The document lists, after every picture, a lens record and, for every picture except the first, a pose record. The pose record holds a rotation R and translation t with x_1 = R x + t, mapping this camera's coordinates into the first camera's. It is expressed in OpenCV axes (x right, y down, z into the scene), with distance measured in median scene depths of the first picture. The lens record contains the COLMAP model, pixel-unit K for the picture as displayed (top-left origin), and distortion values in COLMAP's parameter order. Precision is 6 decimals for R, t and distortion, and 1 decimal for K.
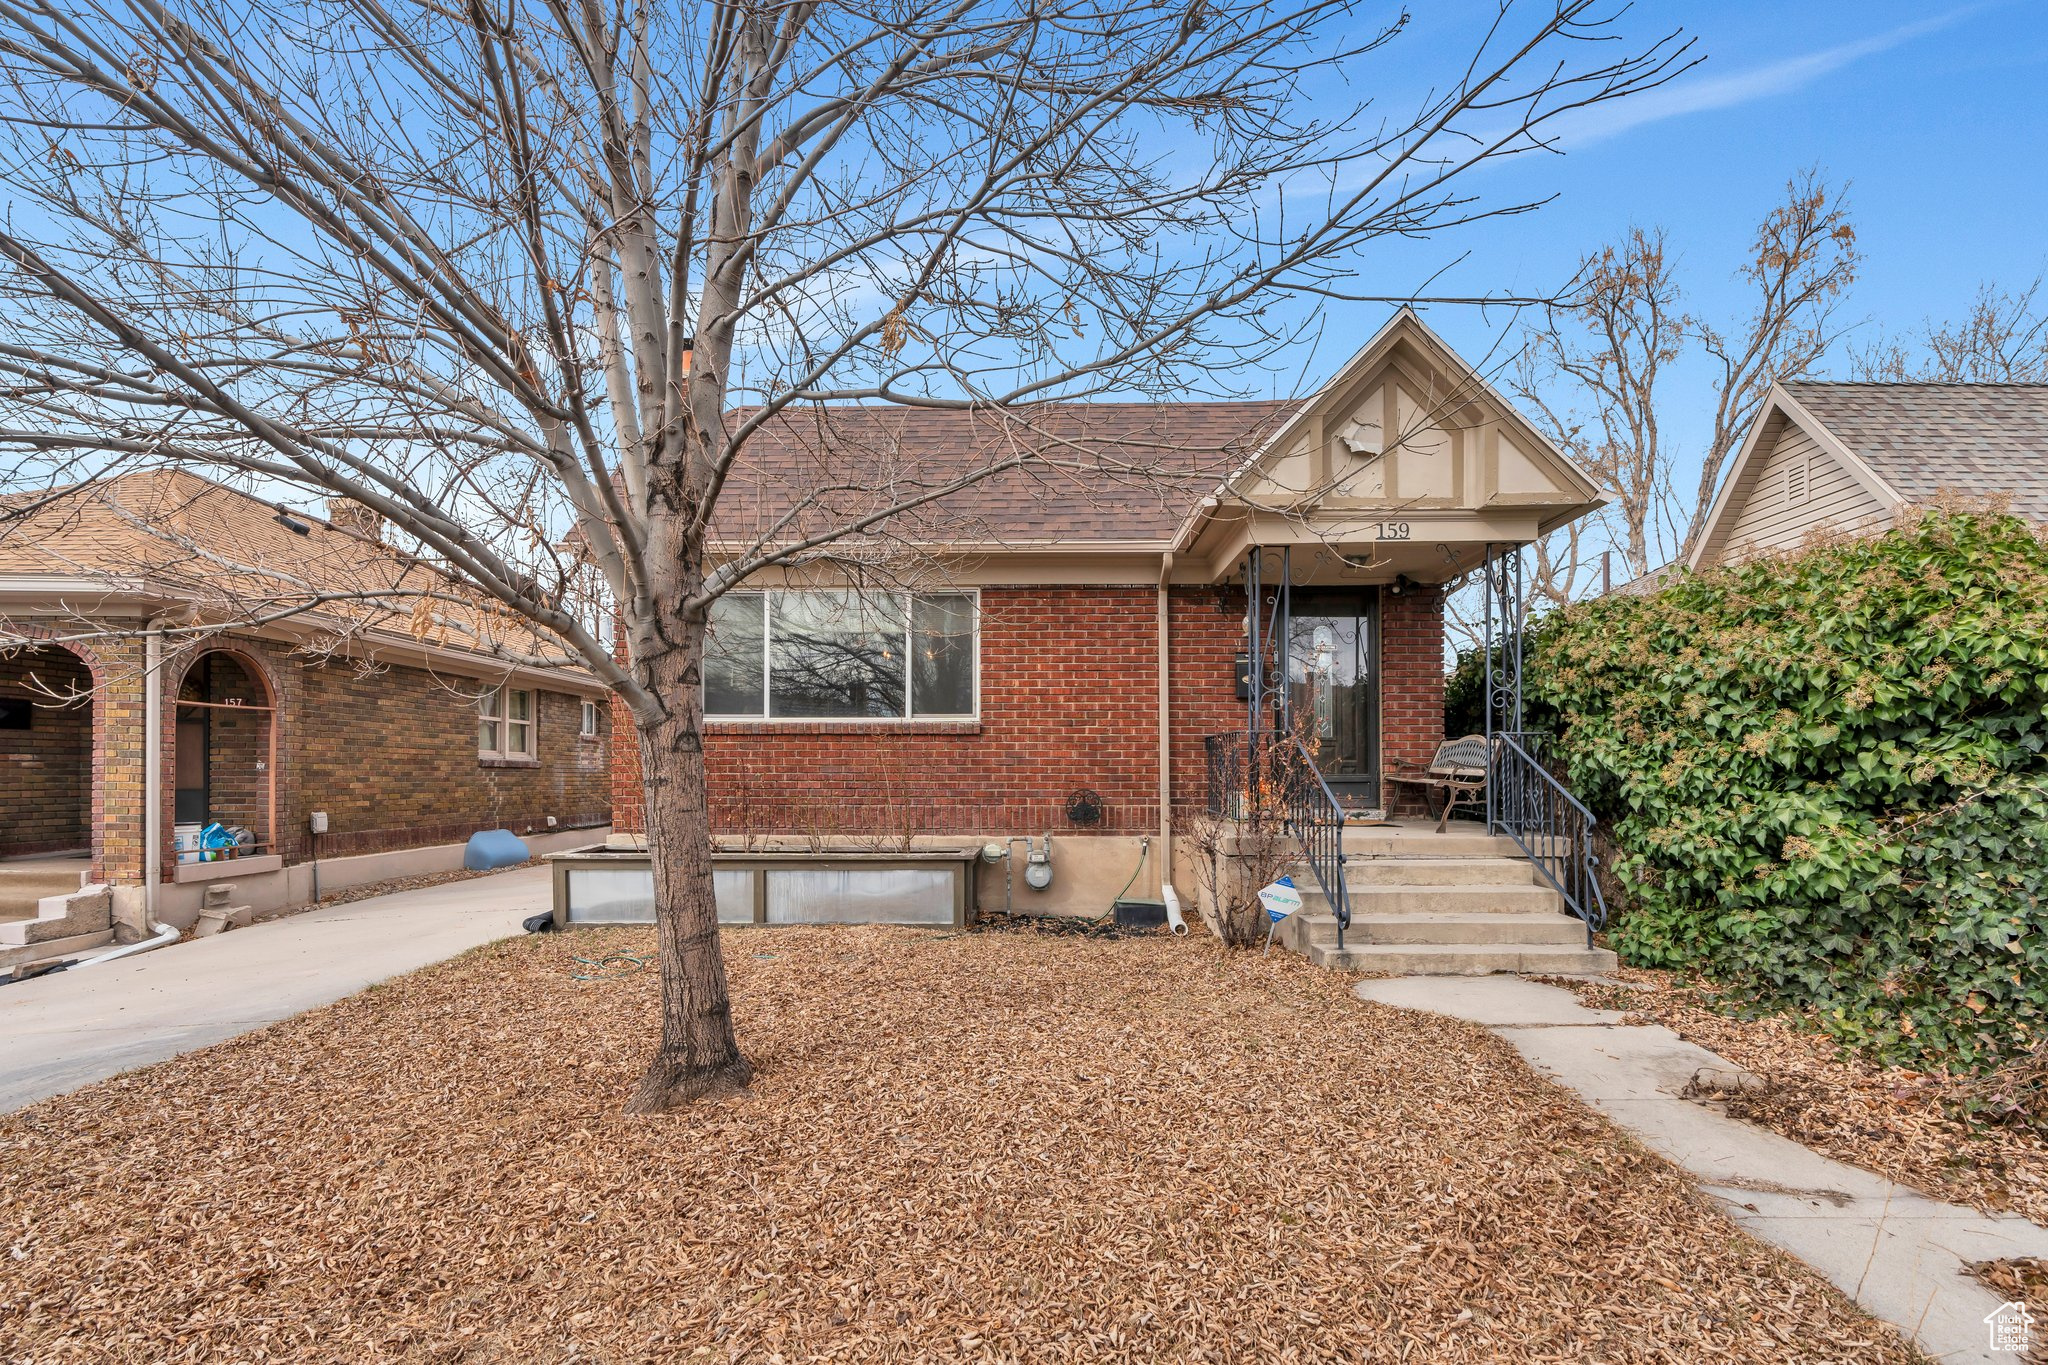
lens RADIAL K [[942.8, 0, 1017.1], [0, 942.8, 766.5], [0, 0, 1]] dist [0.001428, 0.000961]
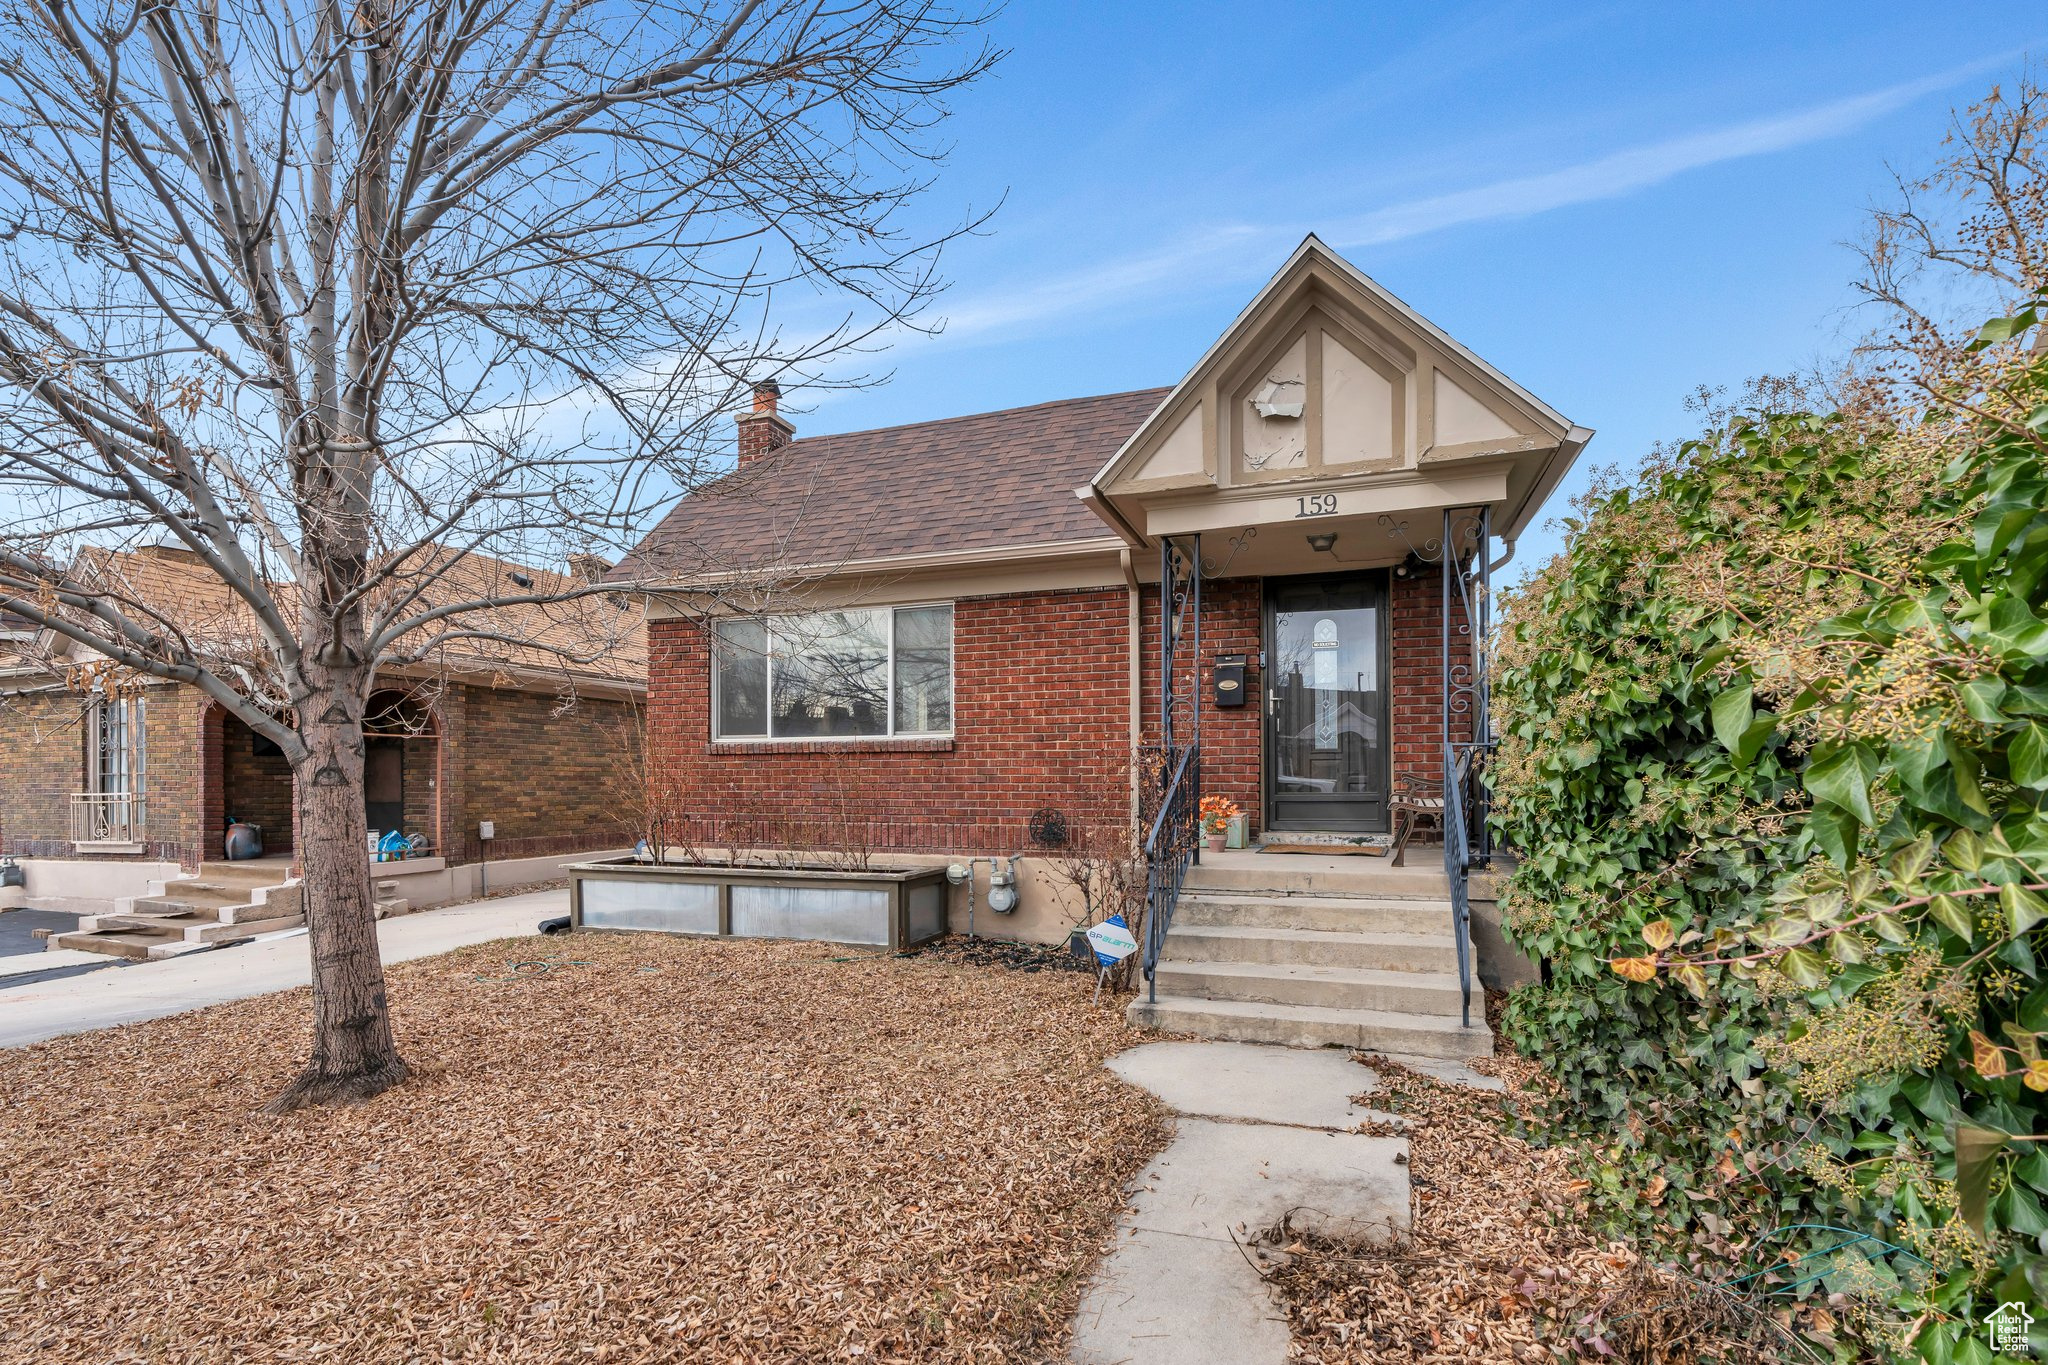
lens RADIAL K [[942.8, 0, 1017.1], [0, 942.8, 766.5], [0, 0, 1]] dist [0.001428, 0.000961]
pose [[0.946426, -0.008250, -0.322814, 0.374426], [0.006491, 0.999958, -0.006524, -0.012403], [0.322854, 0.004079, 0.946440, 0.108875]]
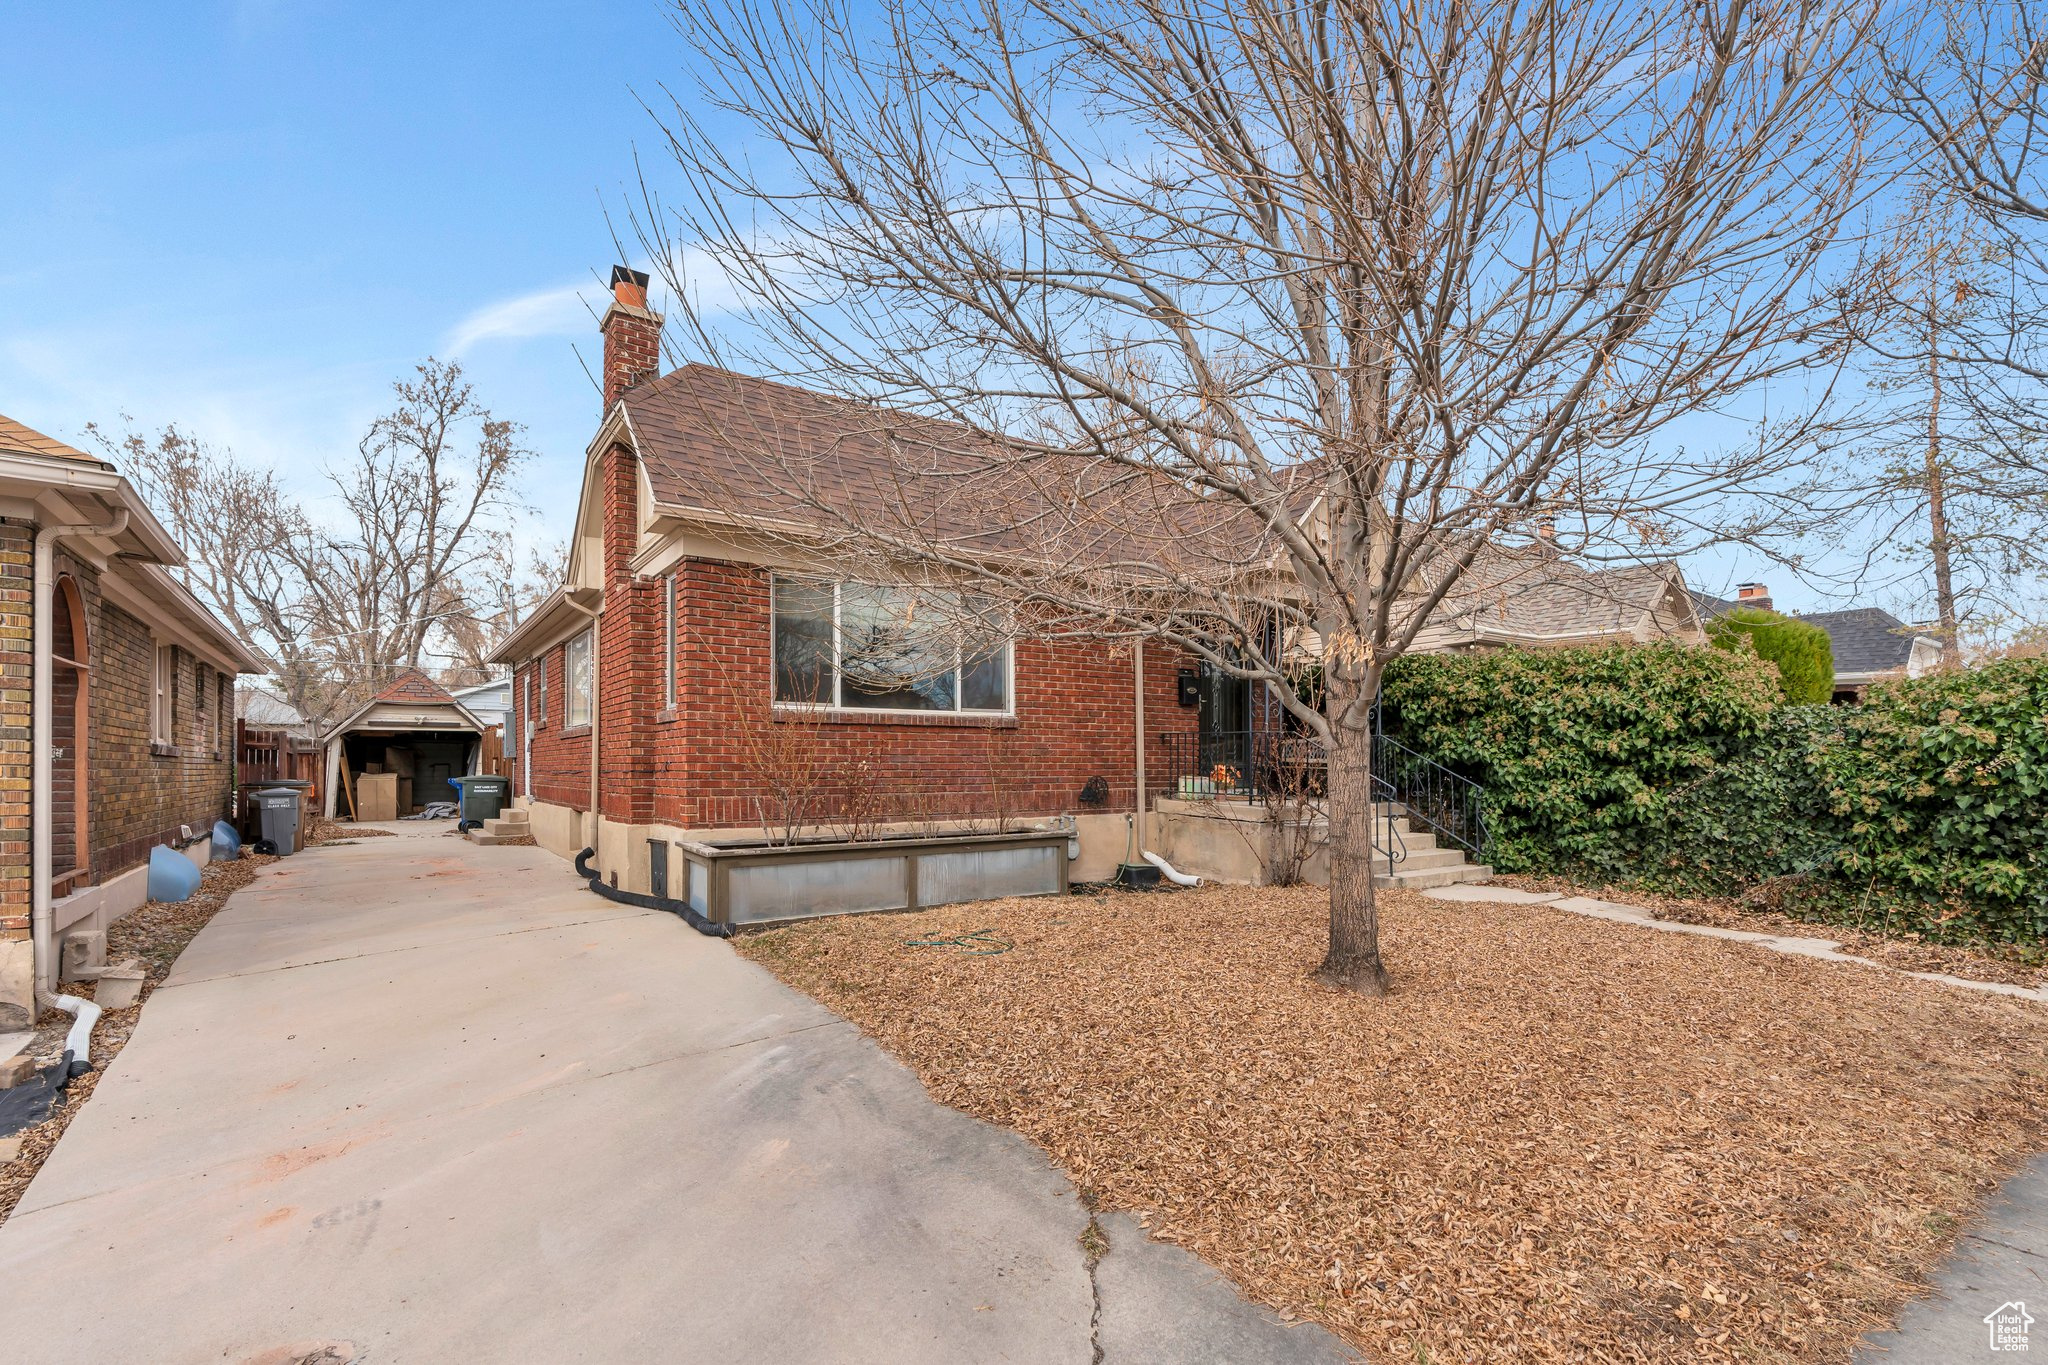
lens RADIAL K [[942.8, 0, 1017.1], [0, 942.8, 766.5], [0, 0, 1]] dist [0.001428, 0.000961]
pose [[0.804820, -0.003756, 0.593507, -0.791297], [-0.002853, 0.999944, 0.010197, 0.000515], [-0.593512, -0.009900, 0.804764, 0.093362]]
